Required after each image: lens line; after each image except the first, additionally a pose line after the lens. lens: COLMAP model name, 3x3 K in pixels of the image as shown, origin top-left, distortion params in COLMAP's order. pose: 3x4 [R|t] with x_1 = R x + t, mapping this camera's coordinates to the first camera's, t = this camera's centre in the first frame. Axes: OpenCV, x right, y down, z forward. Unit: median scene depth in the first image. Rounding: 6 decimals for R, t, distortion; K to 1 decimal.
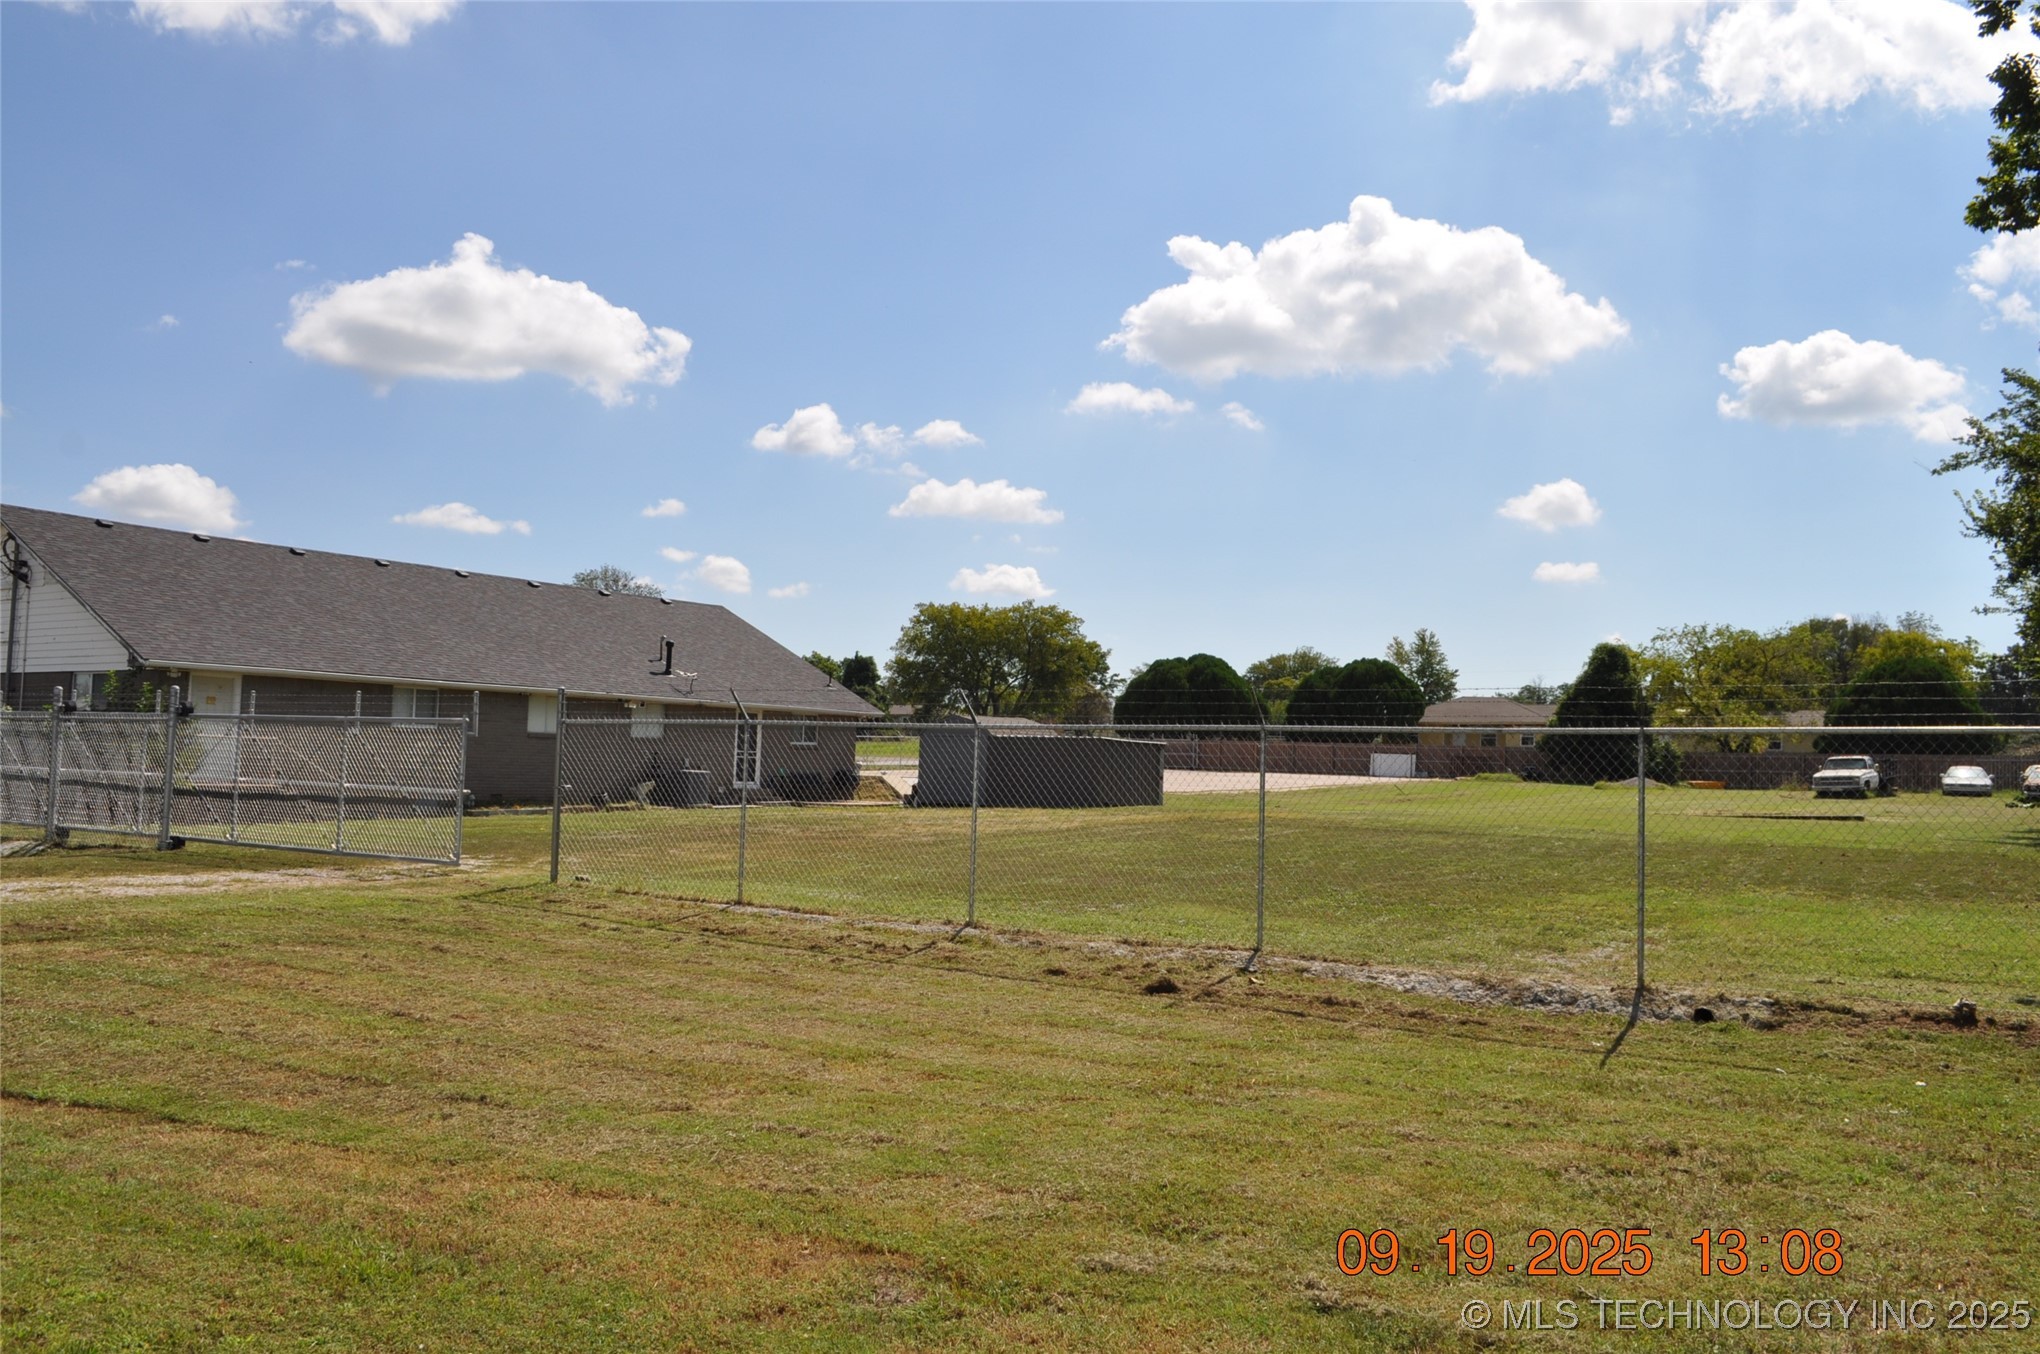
lens RADIAL K [[1595.4, 0, 1023.5], [0, 1595.4, 639.5], [0, 0, 1]] dist [0.001335, 0.000098]
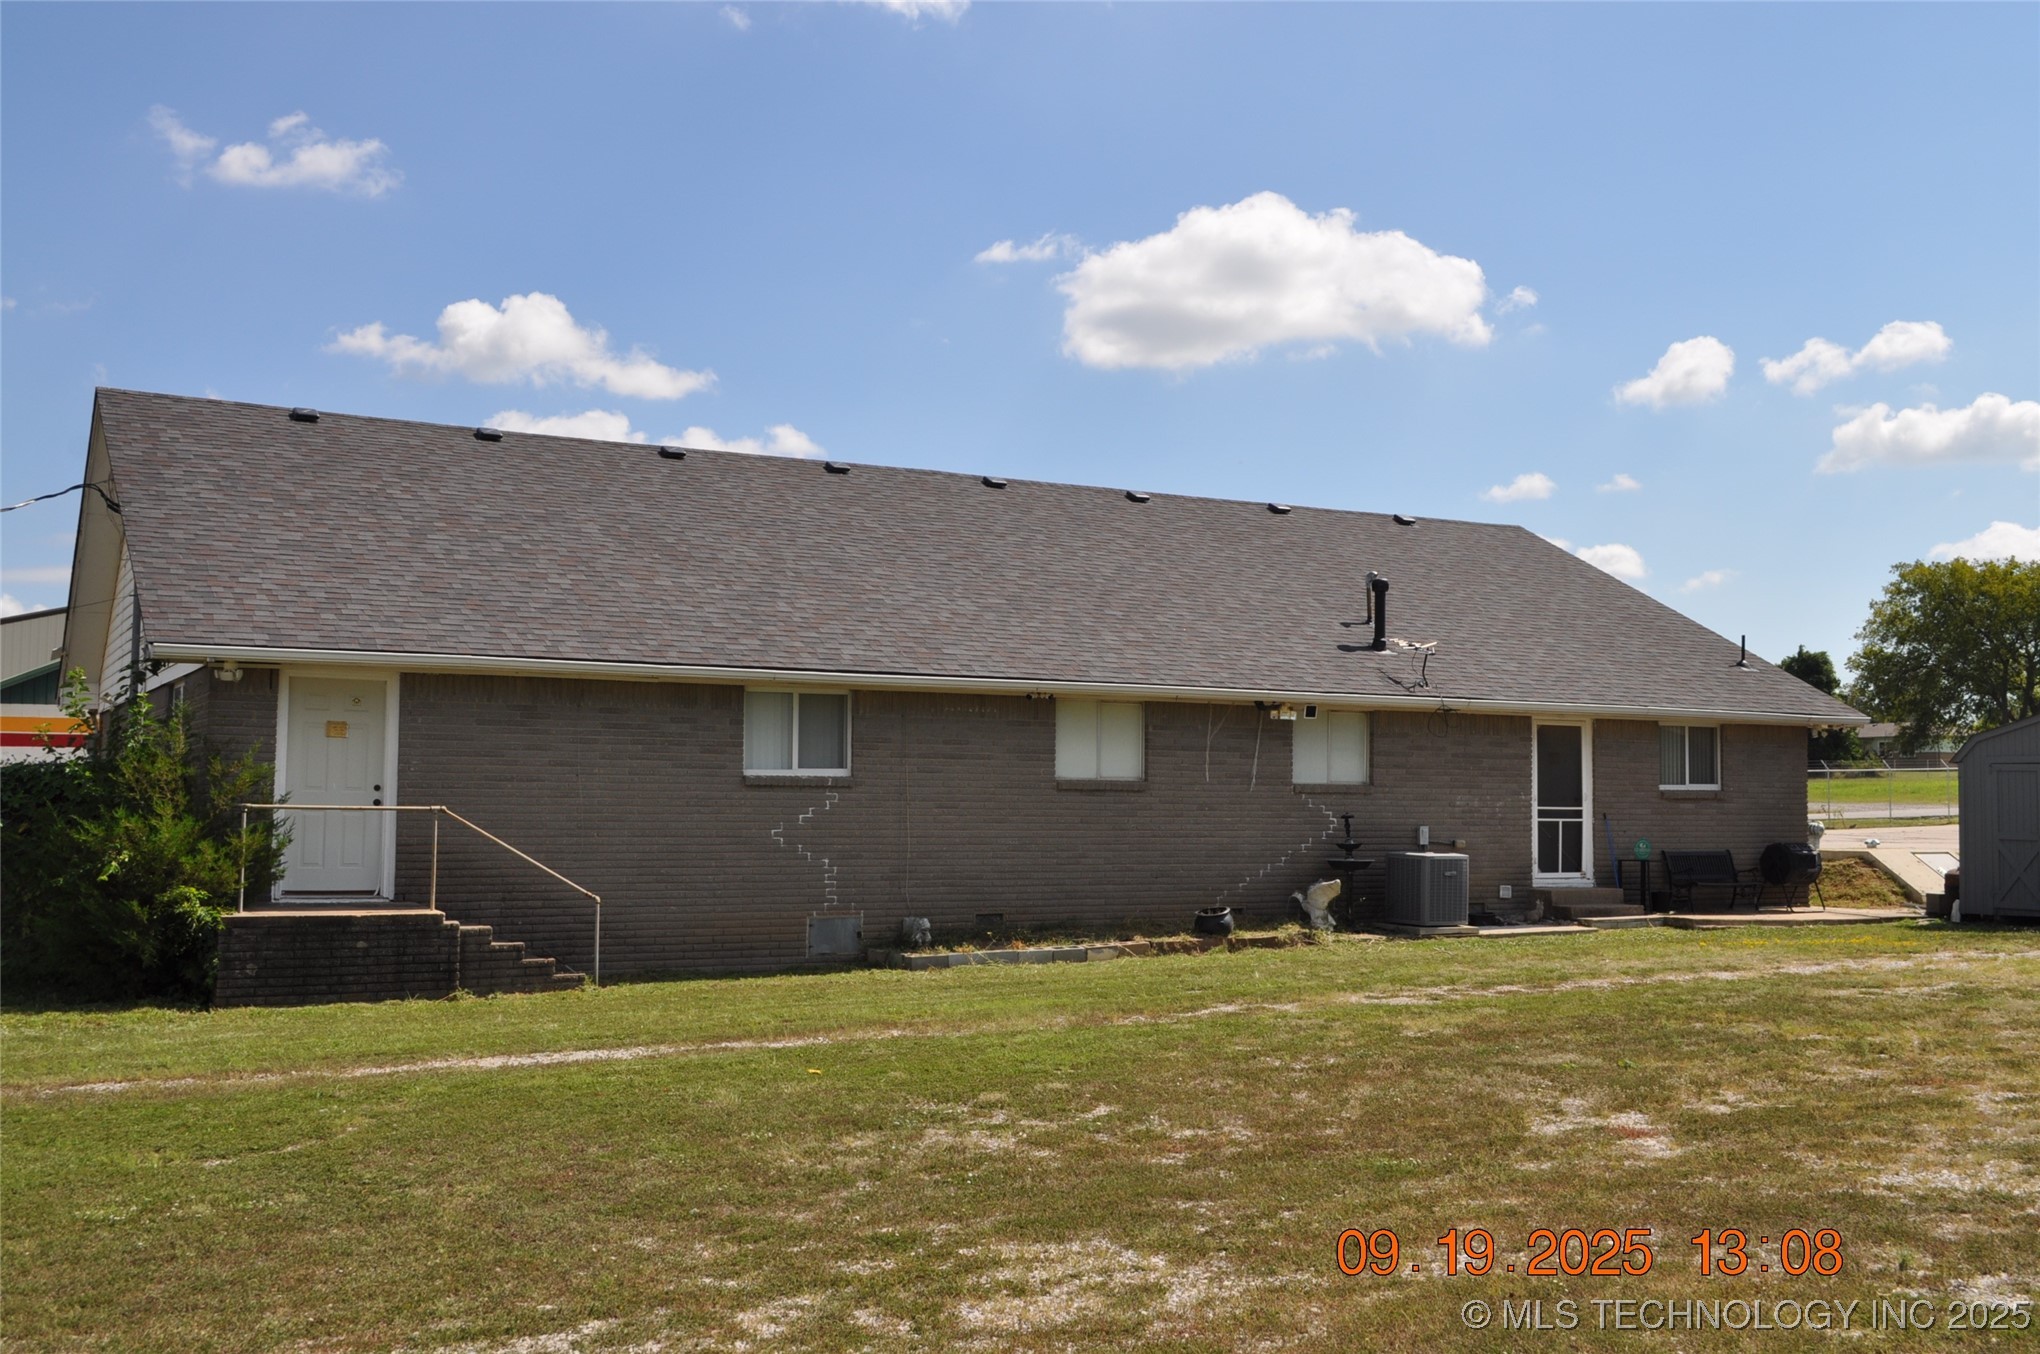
lens RADIAL K [[2017.2, 0, 1020.0], [0, 2017.2, 677.0], [0, 0, 1]] dist [-0.017999, -0.024803]
pose [[0.888096, -0.049646, -0.456969, -0.040201], [0.053932, 0.998538, -0.003670, 0.024053], [0.456483, -0.021386, 0.889475, 0.380181]]
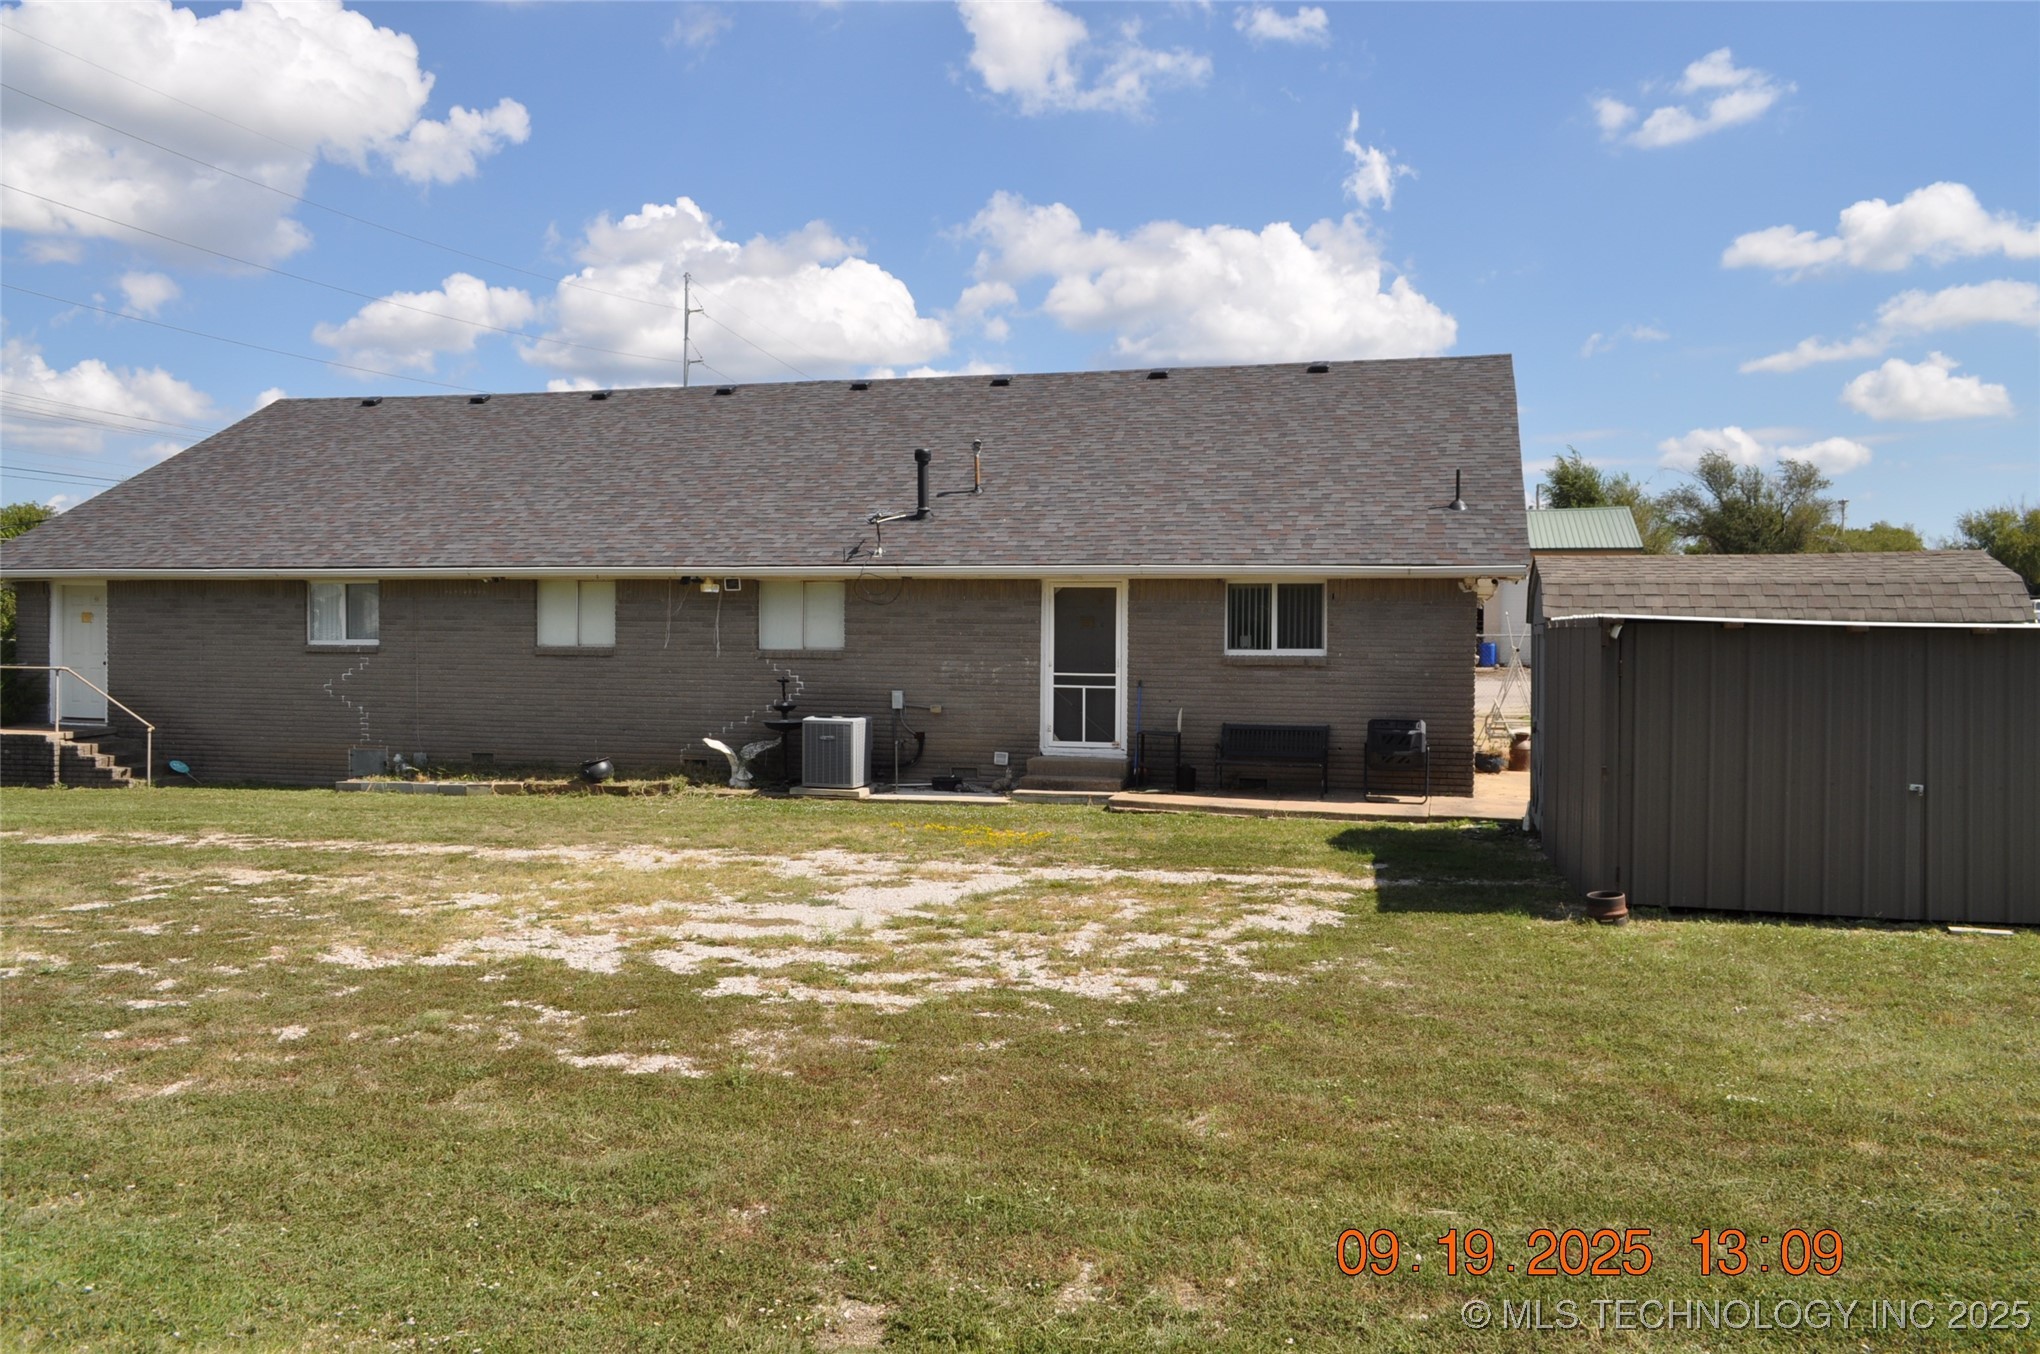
lens RADIAL K [[1595.4, 0, 1023.5], [0, 1595.4, 639.5], [0, 0, 1]] dist [0.001335, 0.000098]
pose [[0.316083, -0.020843, -0.948502, 0.226756], [0.078999, 0.996865, 0.004420, 0.053655], [0.945437, -0.076328, 0.316739, 0.790715]]
